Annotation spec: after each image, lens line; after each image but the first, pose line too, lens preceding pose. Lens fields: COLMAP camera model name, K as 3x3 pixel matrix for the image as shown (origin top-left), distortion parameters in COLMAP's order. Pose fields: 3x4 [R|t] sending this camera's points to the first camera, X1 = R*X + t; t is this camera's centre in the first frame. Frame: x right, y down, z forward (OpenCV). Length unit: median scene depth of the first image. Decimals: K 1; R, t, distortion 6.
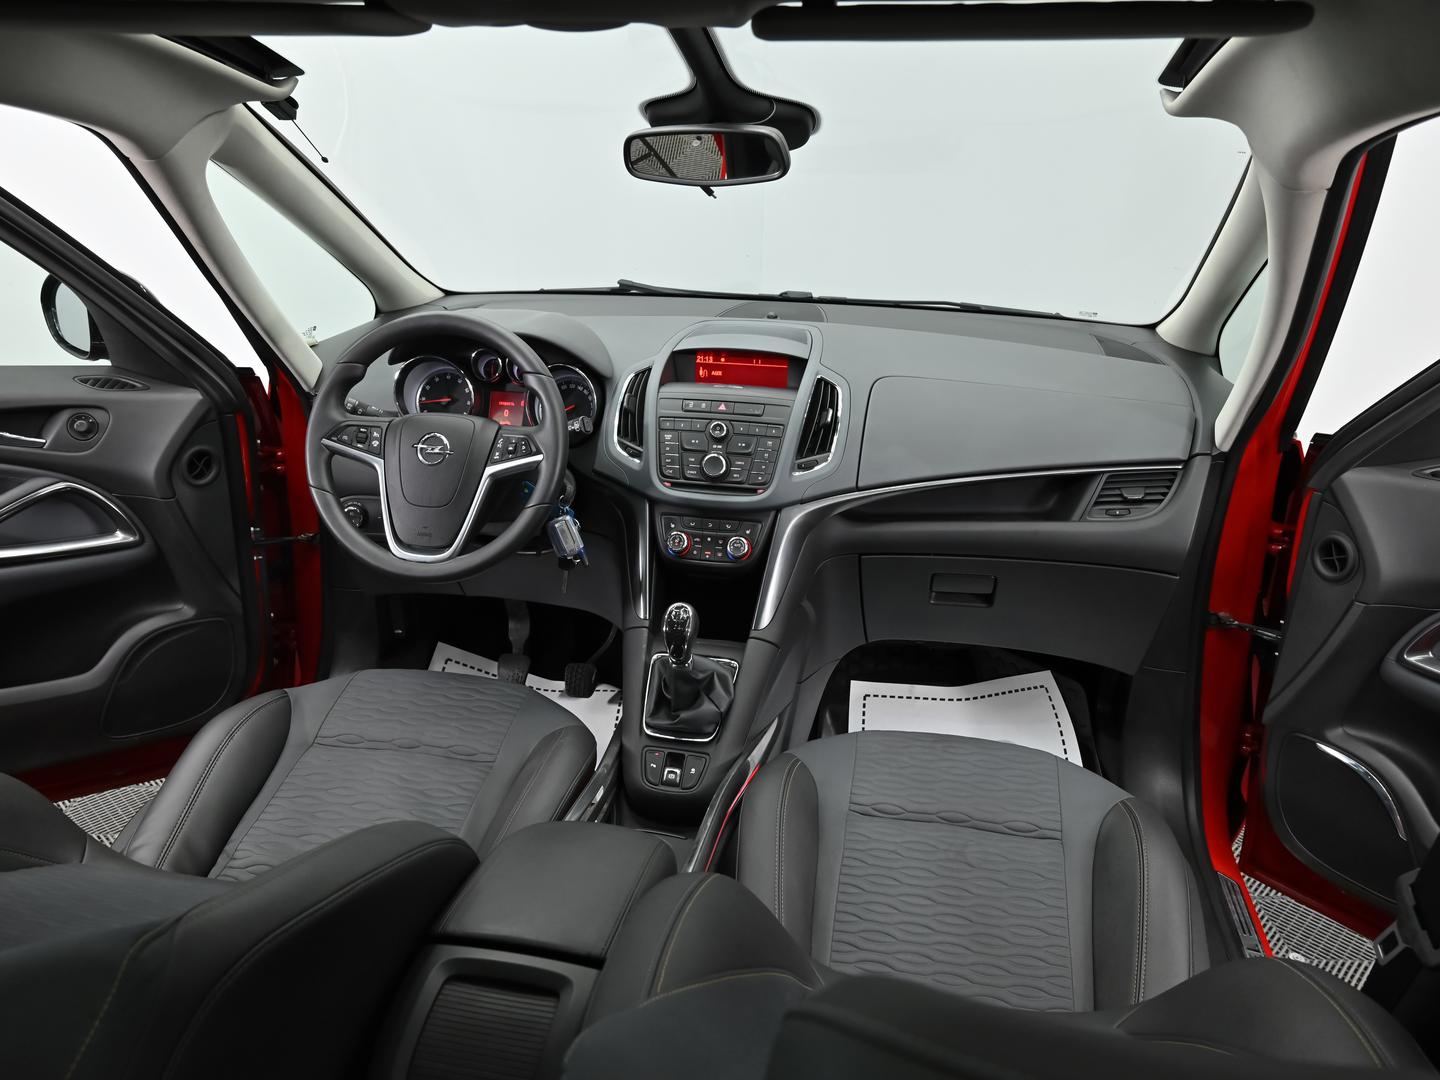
lens RADIAL K [[999.1, 0, 720.0], [0, 999.1, 540.0], [0, 0, 1]] dist [-0.001822, -0.000302]
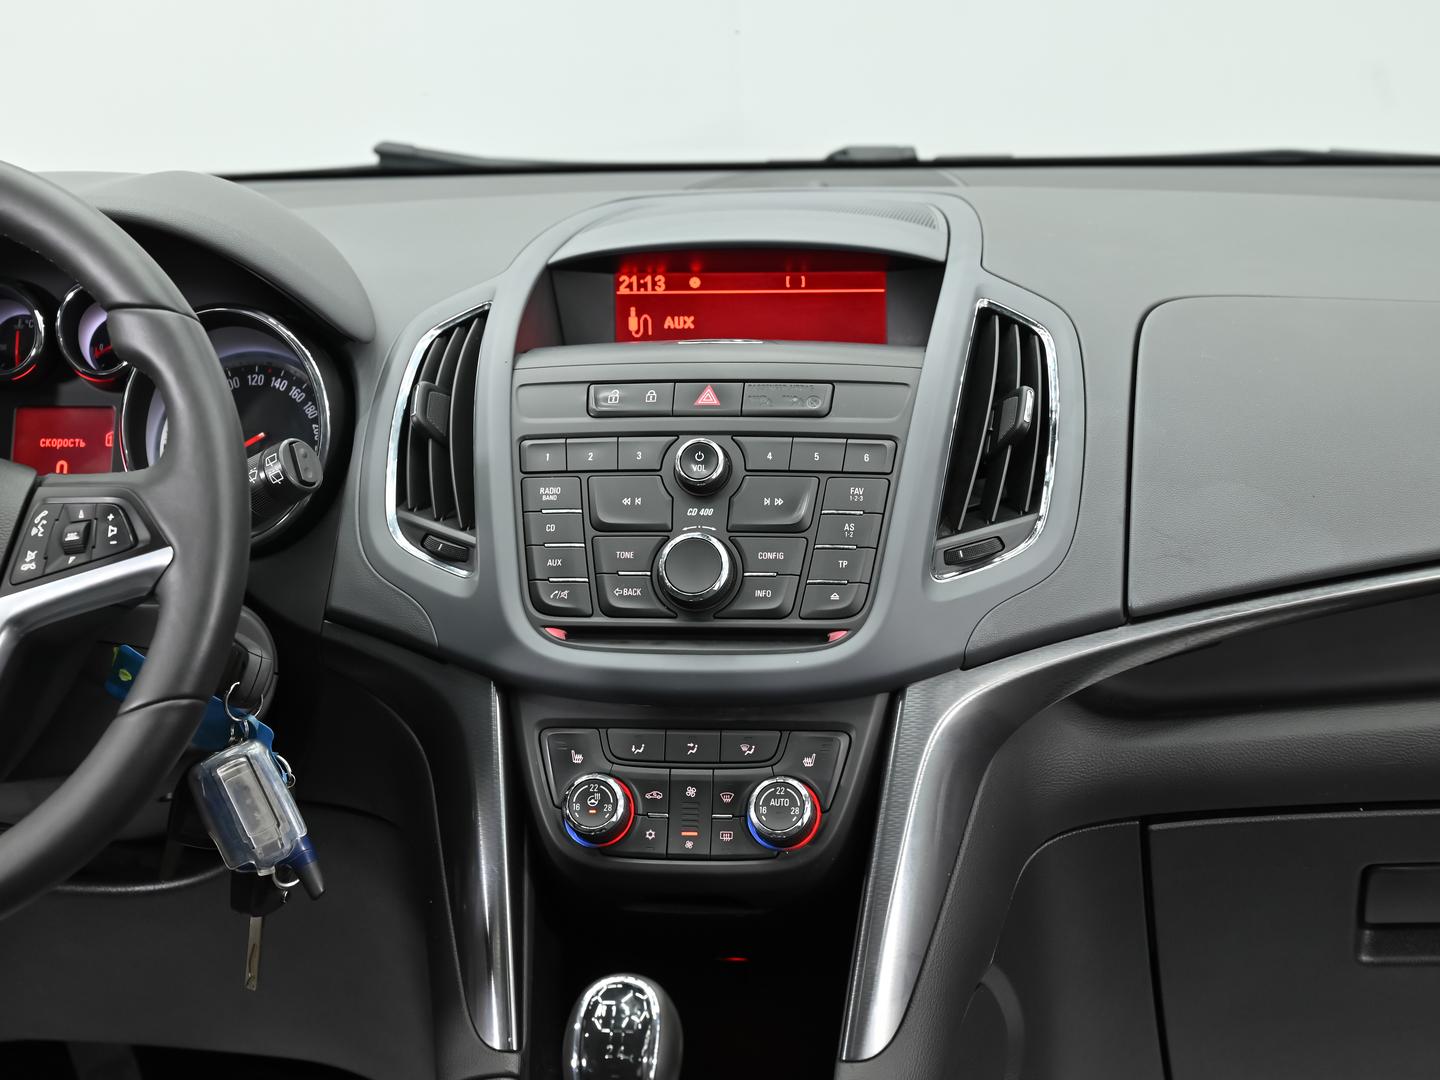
lens RADIAL K [[2637.3, 0, 720.0], [0, 2637.3, 540.0], [0, 0, 1]] dist [0.031265, 0.047794]
pose [[0.998155, -0.053982, 0.027812, -0.020633], [0.057421, 0.988050, -0.143038, 0.041078], [-0.019758, 0.144371, 0.989326, 0.130997]]
